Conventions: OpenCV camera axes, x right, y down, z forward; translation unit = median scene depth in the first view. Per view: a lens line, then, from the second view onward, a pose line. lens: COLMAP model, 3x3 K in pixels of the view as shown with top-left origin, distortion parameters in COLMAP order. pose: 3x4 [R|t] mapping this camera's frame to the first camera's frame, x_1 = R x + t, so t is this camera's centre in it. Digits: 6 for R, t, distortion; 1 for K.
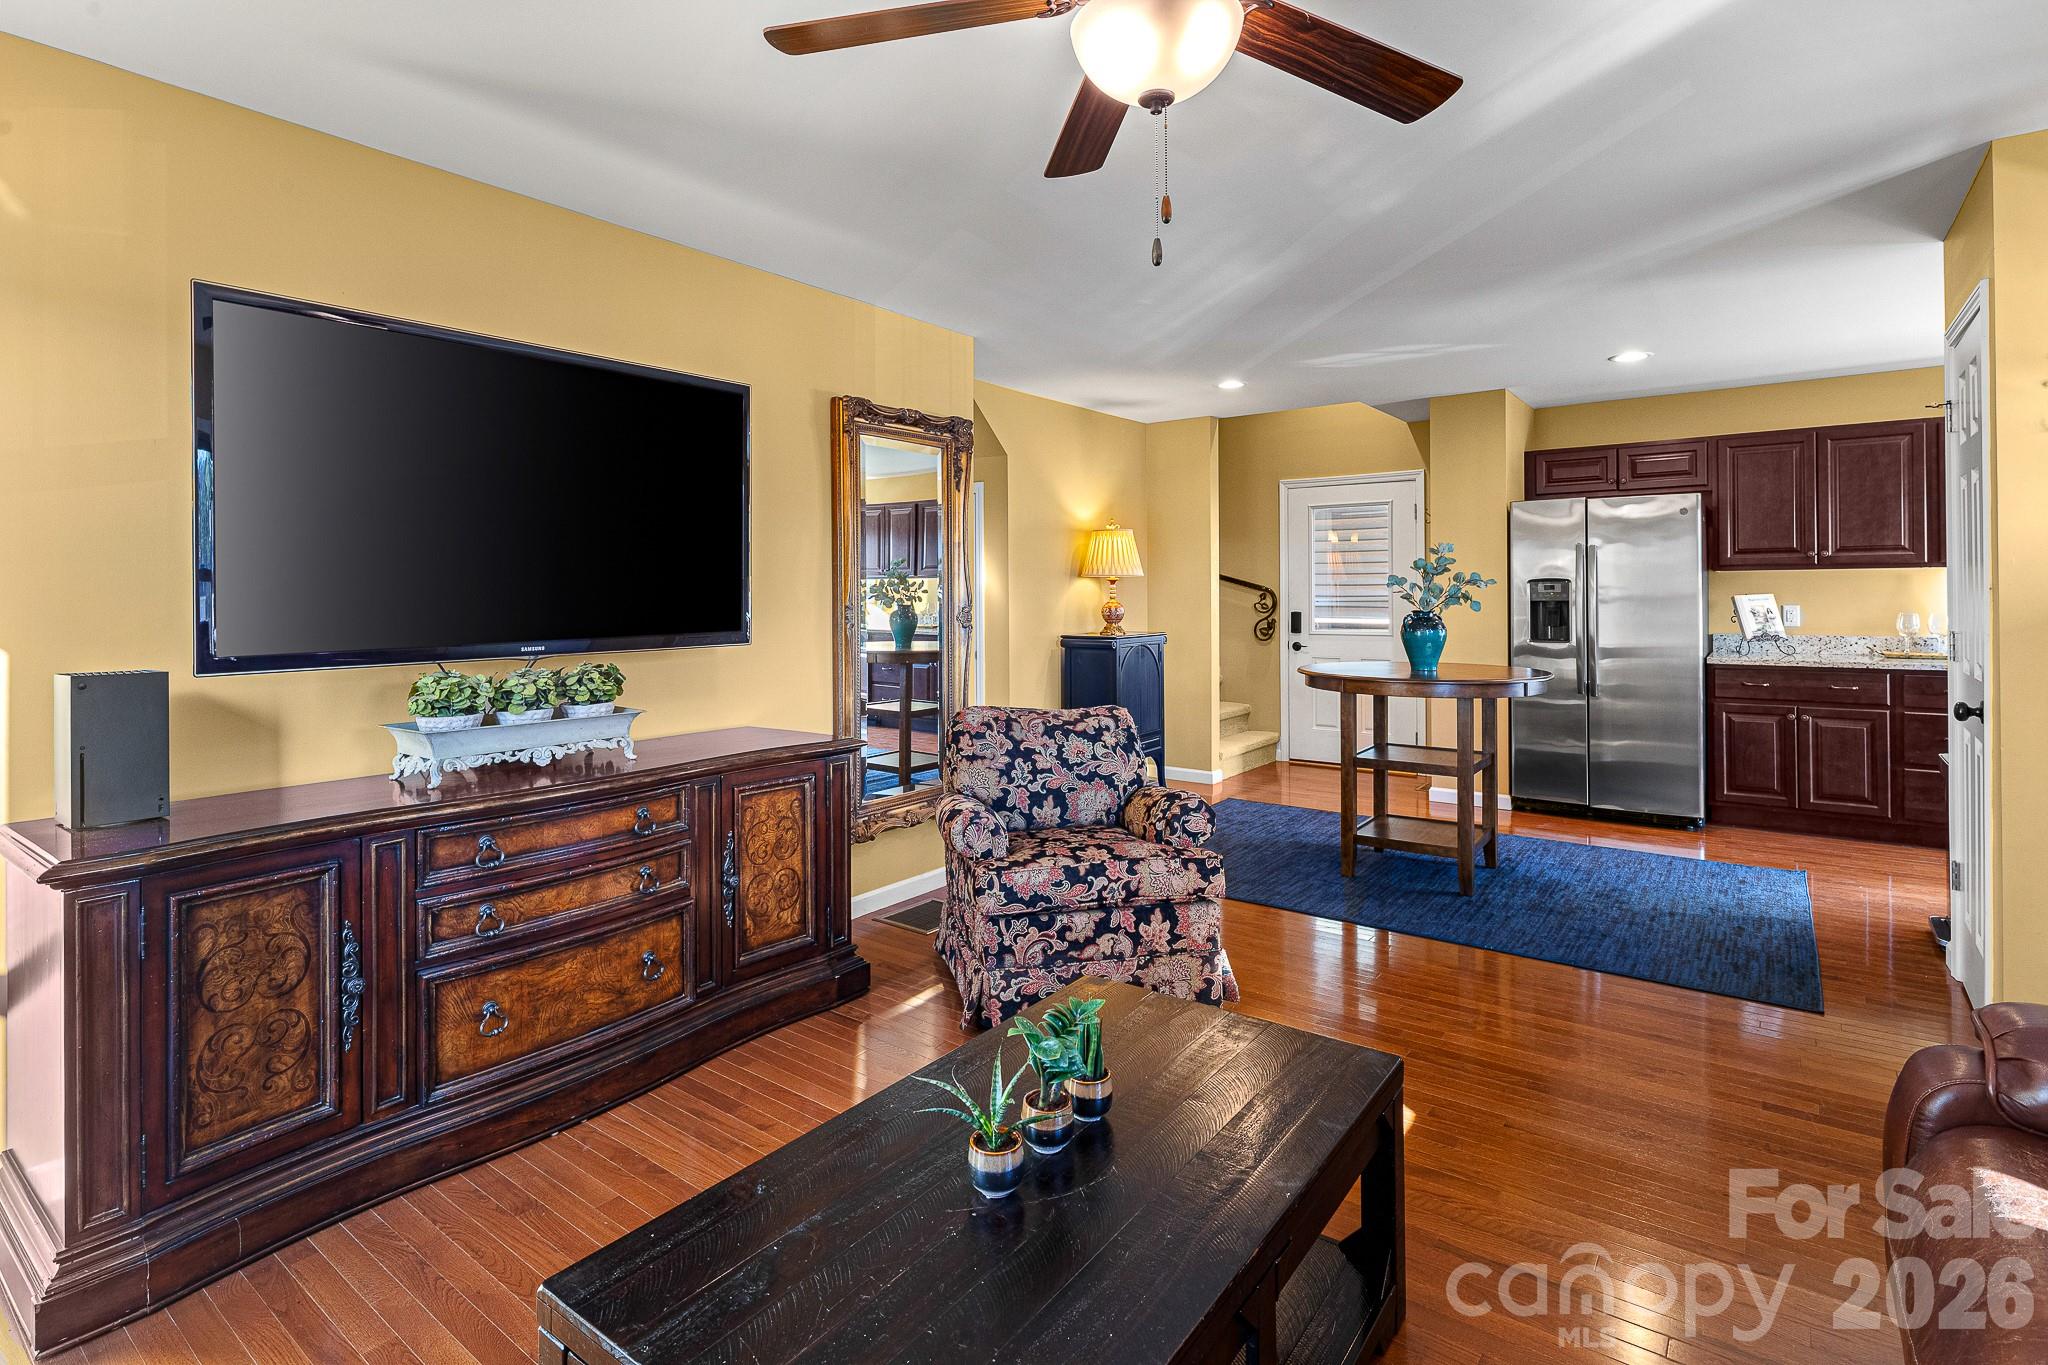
lens RADIAL K [[1001.3, 0, 1019.4], [0, 1001.3, 598.9], [0, 0, 1]] dist [0.001949, -0.001401]
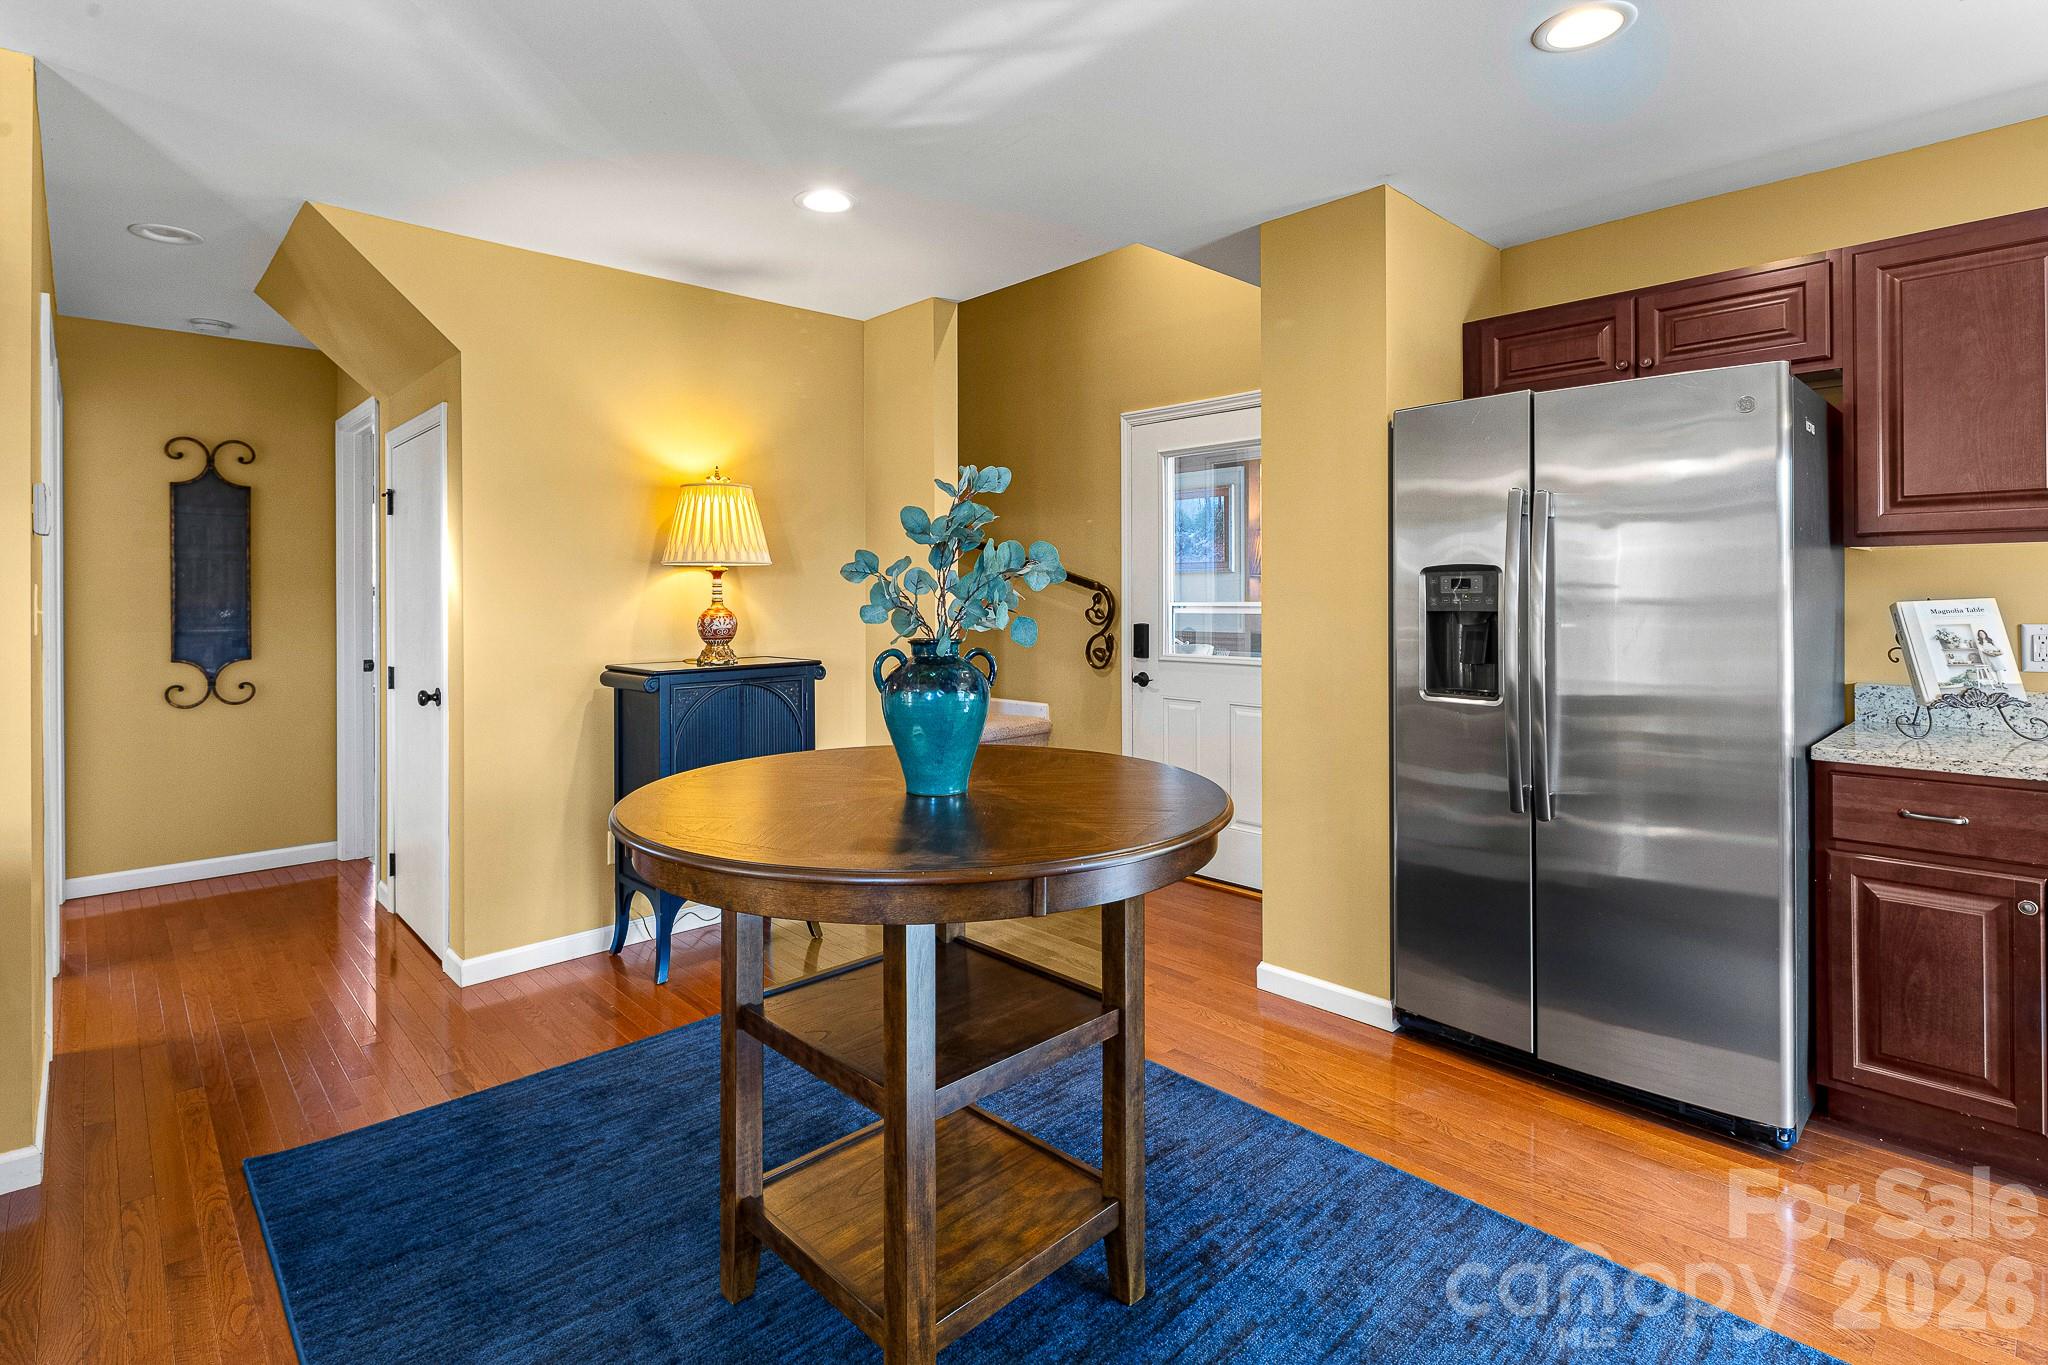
lens RADIAL K [[1001.3, 0, 1019.4], [0, 1001.3, 598.9], [0, 0, 1]] dist [0.001949, -0.001401]
pose [[0.985853, 0.003362, -0.167577, 0.390550], [-0.003225, 0.999994, 0.001093, -0.003663], [0.167579, -0.000538, 0.985858, 0.479173]]
